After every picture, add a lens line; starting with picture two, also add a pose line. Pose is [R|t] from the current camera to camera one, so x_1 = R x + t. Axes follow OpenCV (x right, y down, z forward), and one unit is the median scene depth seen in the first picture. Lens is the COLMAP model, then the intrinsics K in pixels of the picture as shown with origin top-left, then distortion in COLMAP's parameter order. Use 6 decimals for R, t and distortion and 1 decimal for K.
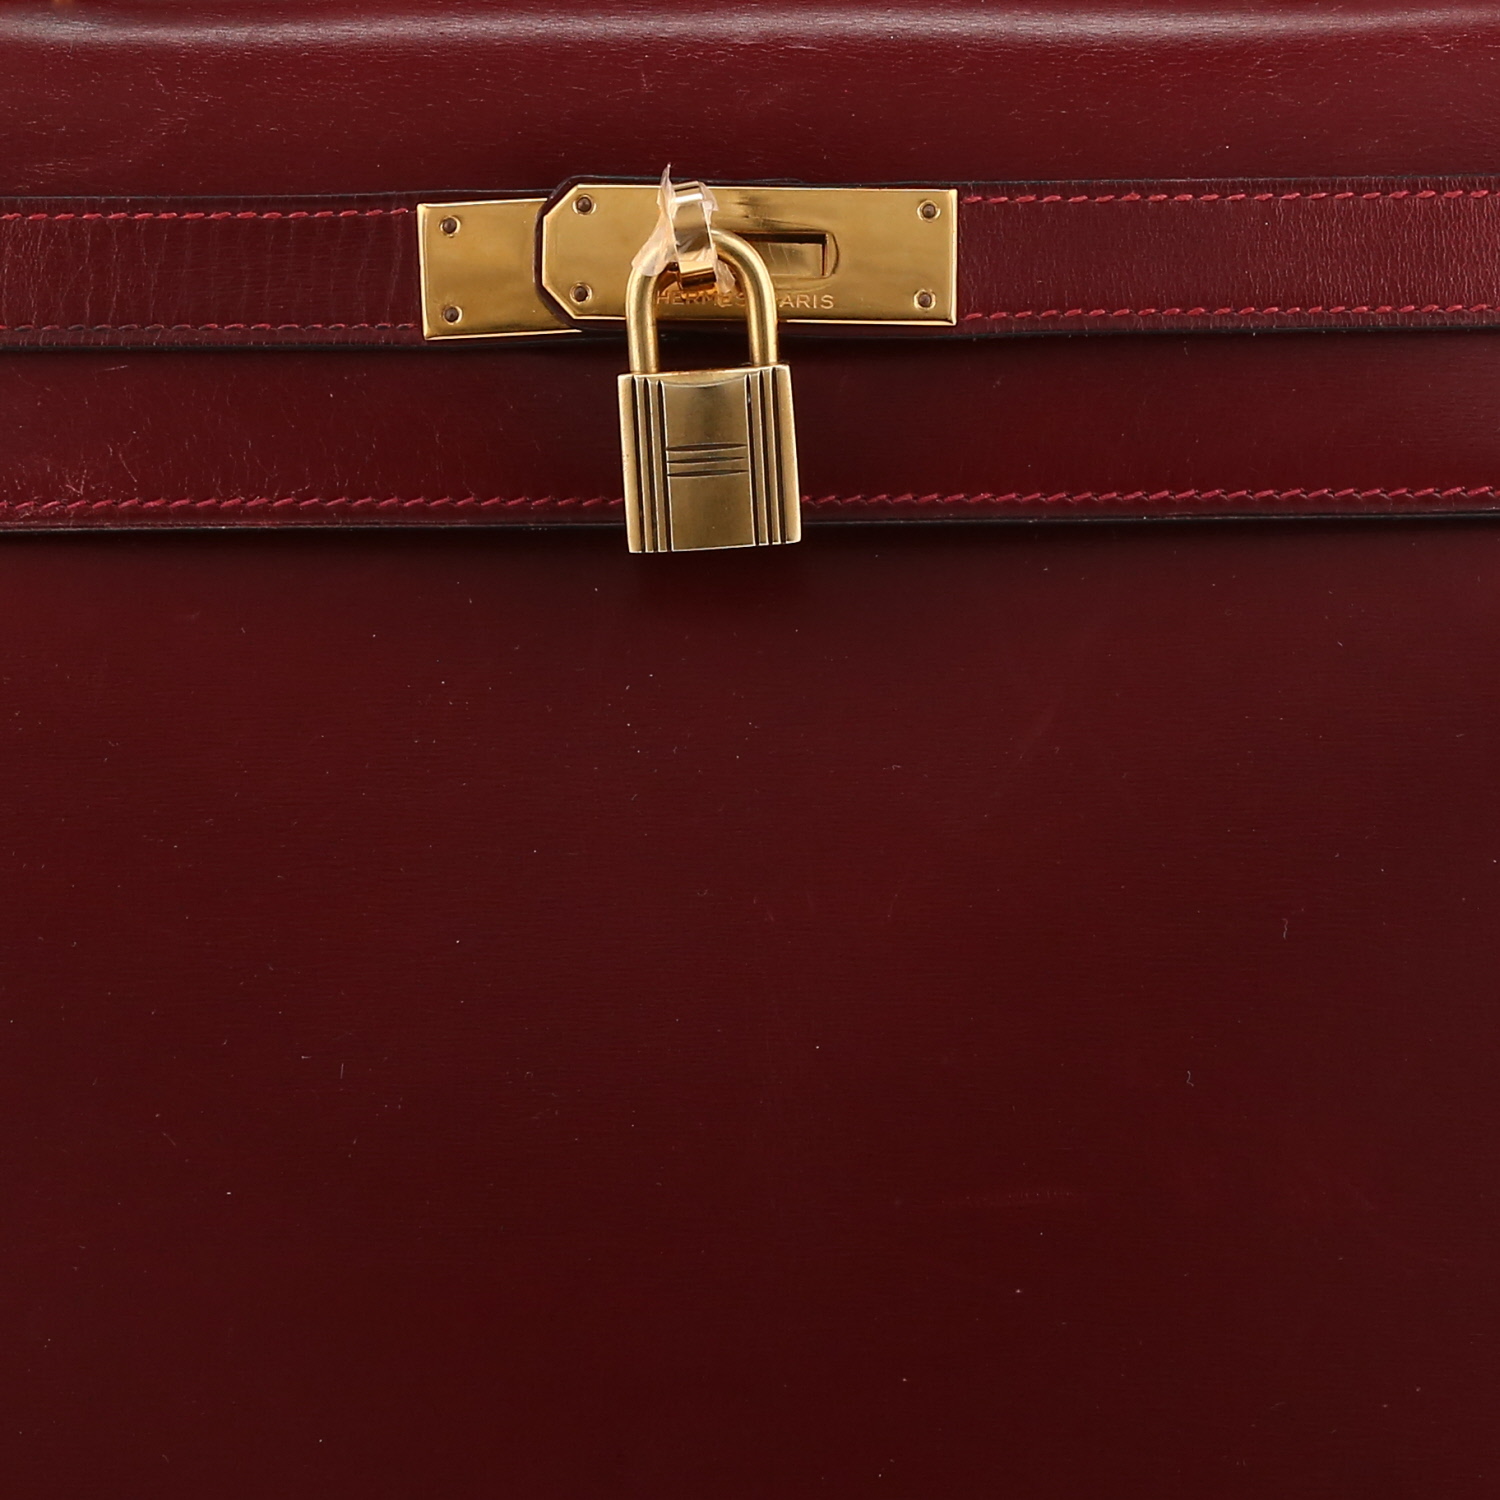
lens RADIAL K [[3339.9, 0, 744.7], [0, 3339.9, 738.8], [0, 0, 1]] dist [0.011616, 0.000000]
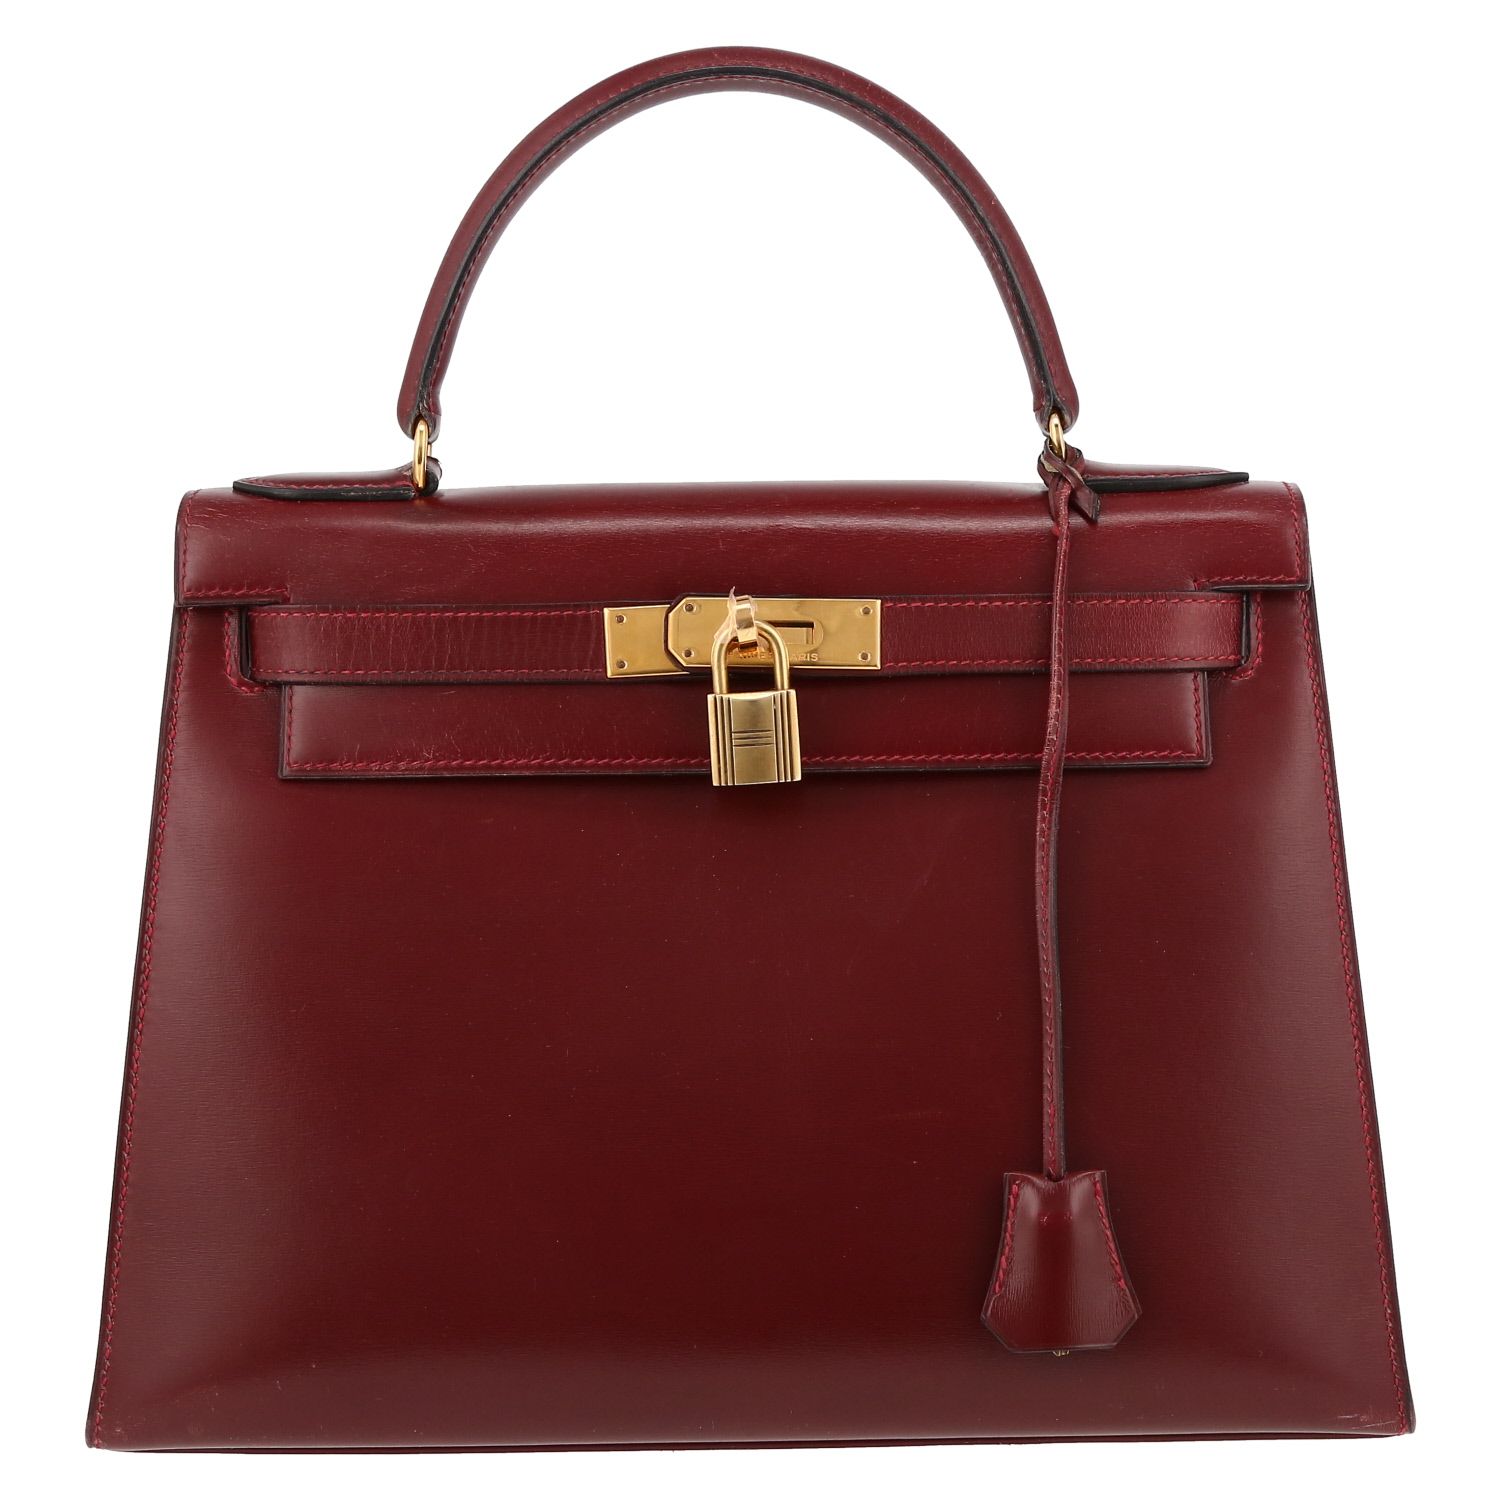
lens RADIAL K [[3339.9, 0, 753.0], [0, 3339.9, 756.2], [0, 0, 1]] dist [0.011616, 0.000000]
pose [[0.999809, -0.004327, -0.019063, 0.025637], [0.002997, 0.997595, -0.069242, 0.061133], [0.019317, 0.069172, 0.997418, -0.936655]]
